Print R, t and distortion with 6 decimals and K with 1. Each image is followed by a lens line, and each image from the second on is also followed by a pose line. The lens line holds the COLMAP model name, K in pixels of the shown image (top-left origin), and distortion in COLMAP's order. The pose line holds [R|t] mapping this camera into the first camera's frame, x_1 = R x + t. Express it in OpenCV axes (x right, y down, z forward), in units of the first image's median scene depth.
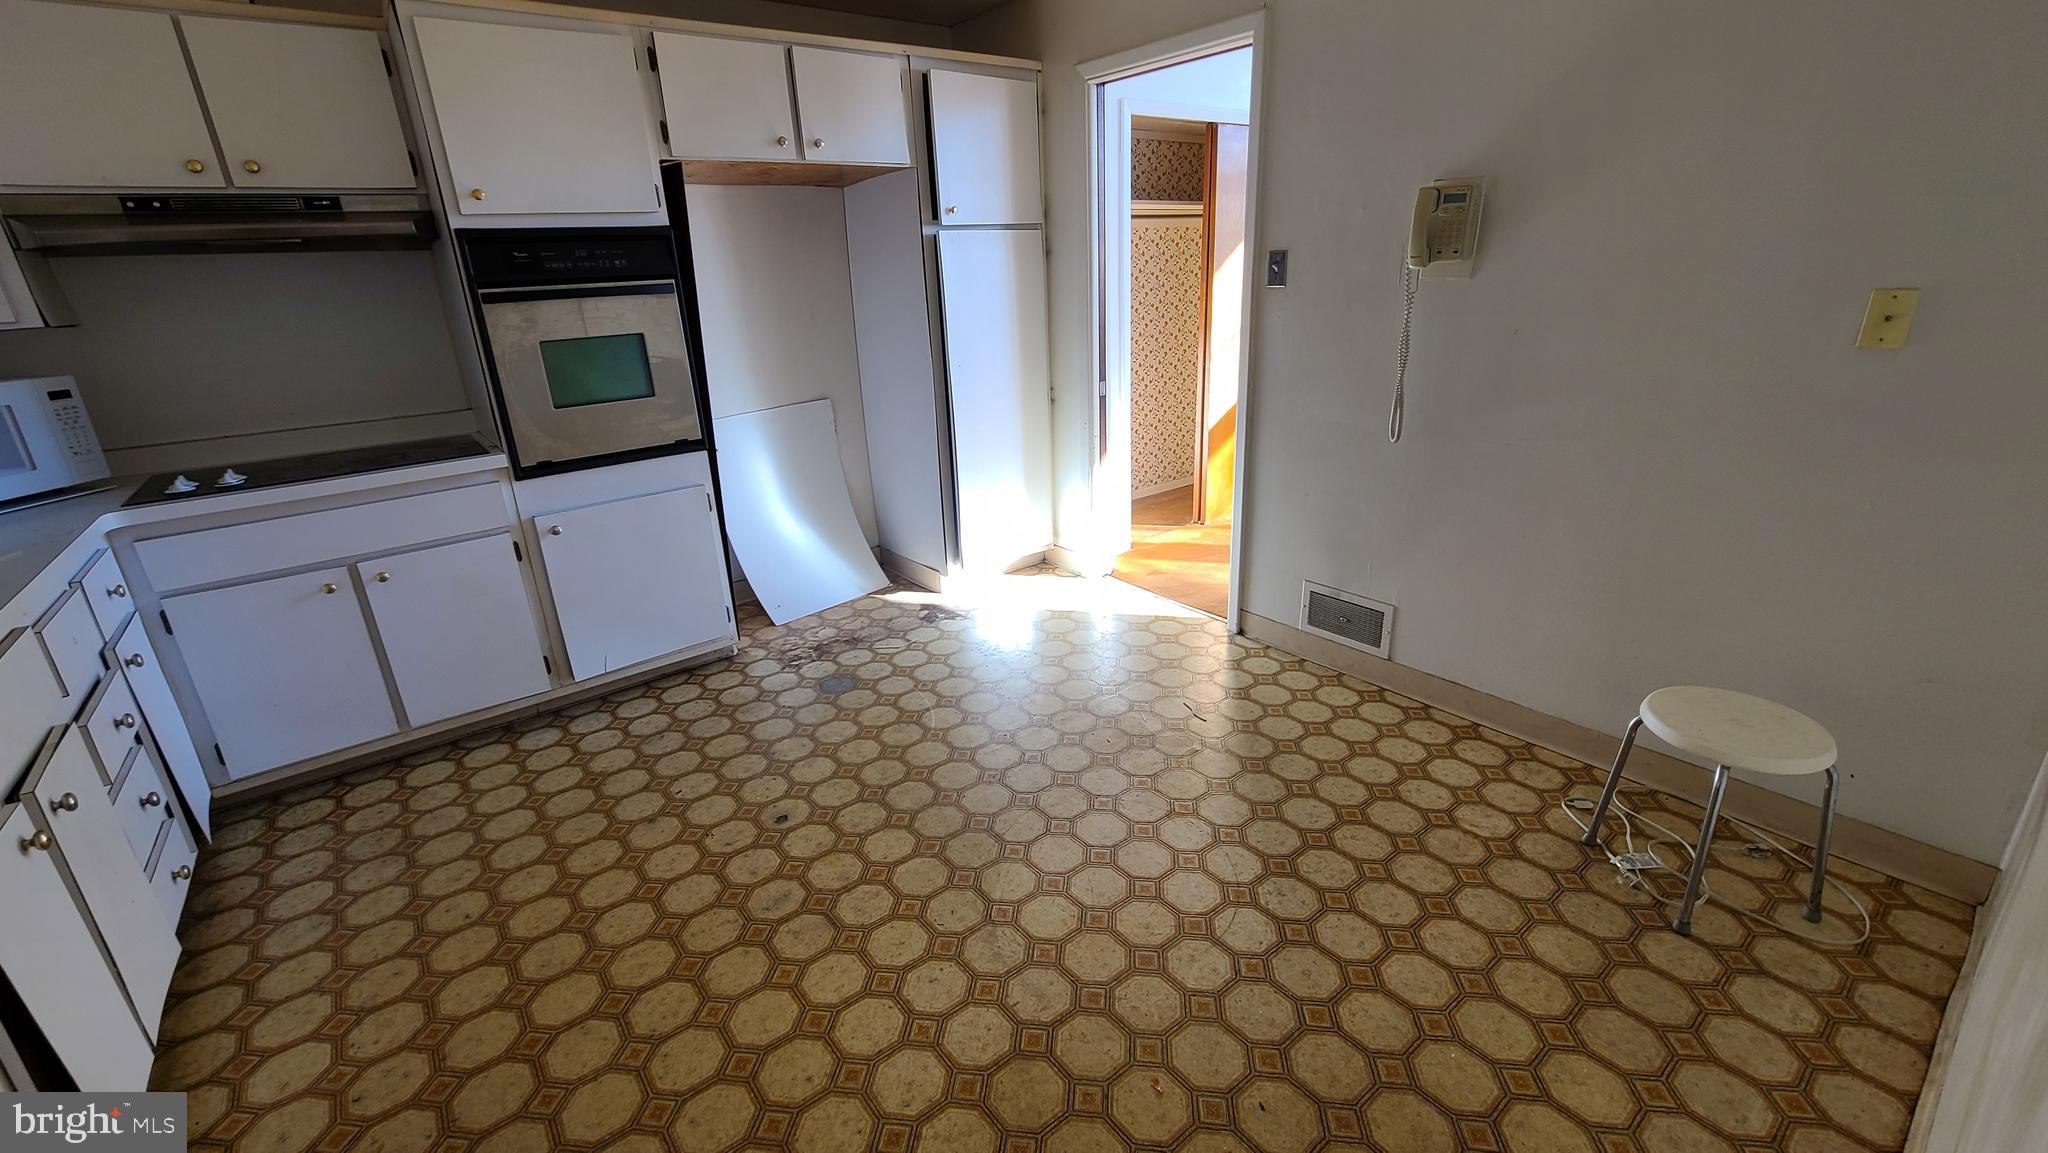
lens RADIAL K [[841.4, 0, 1013.9], [0, 841.4, 565.1], [0, 0, 1]] dist [-0.002193, -0.000828]
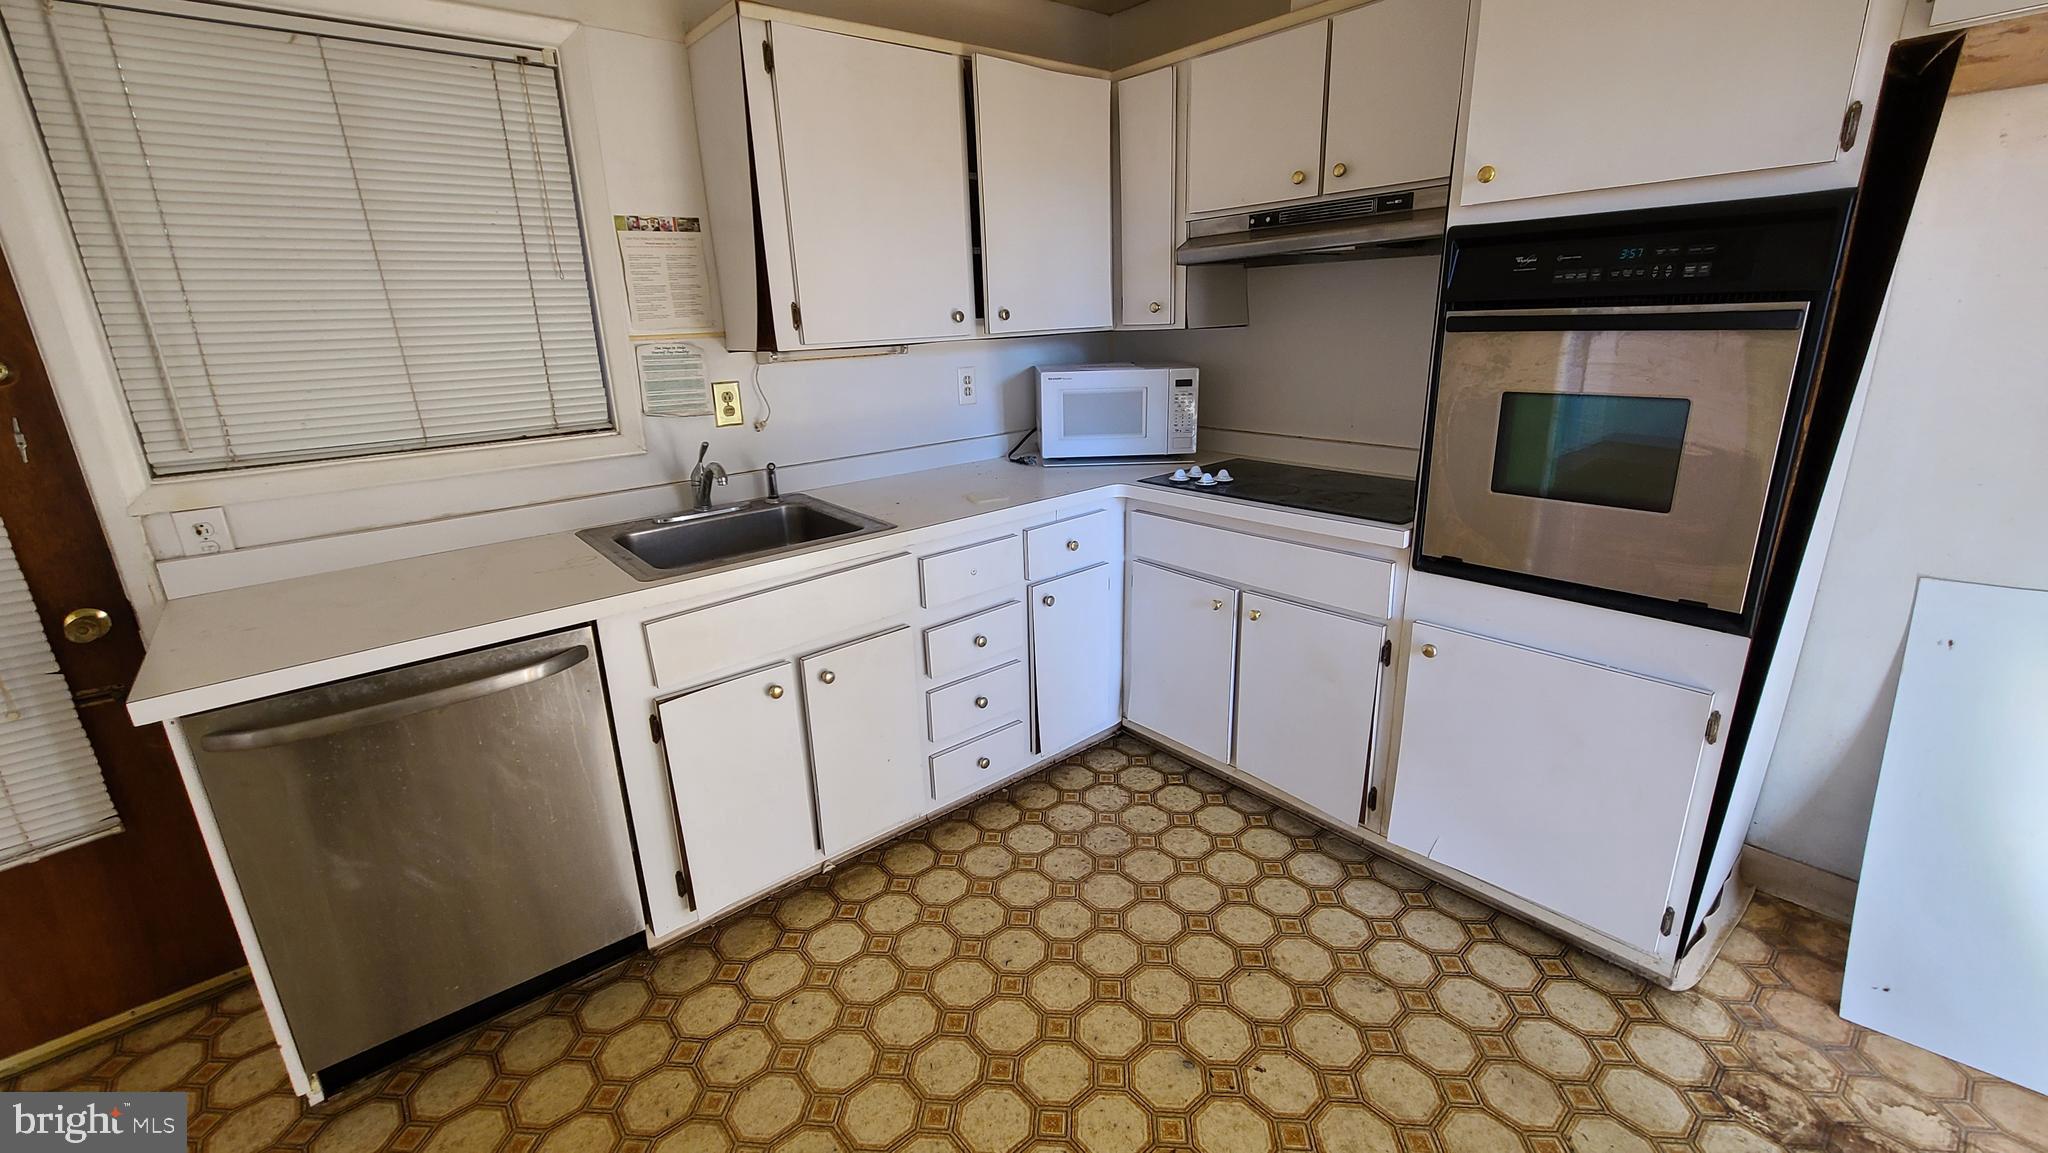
lens RADIAL K [[841.4, 0, 1013.4], [0, 841.4, 564.5], [0, 0, 1]] dist [-0.002193, -0.000828]
pose [[0.039105, 0.331593, -0.942612, 0.088147], [-0.298435, 0.904154, 0.305683, -0.226703], [0.953629, 0.269354, 0.134316, 0.571280]]
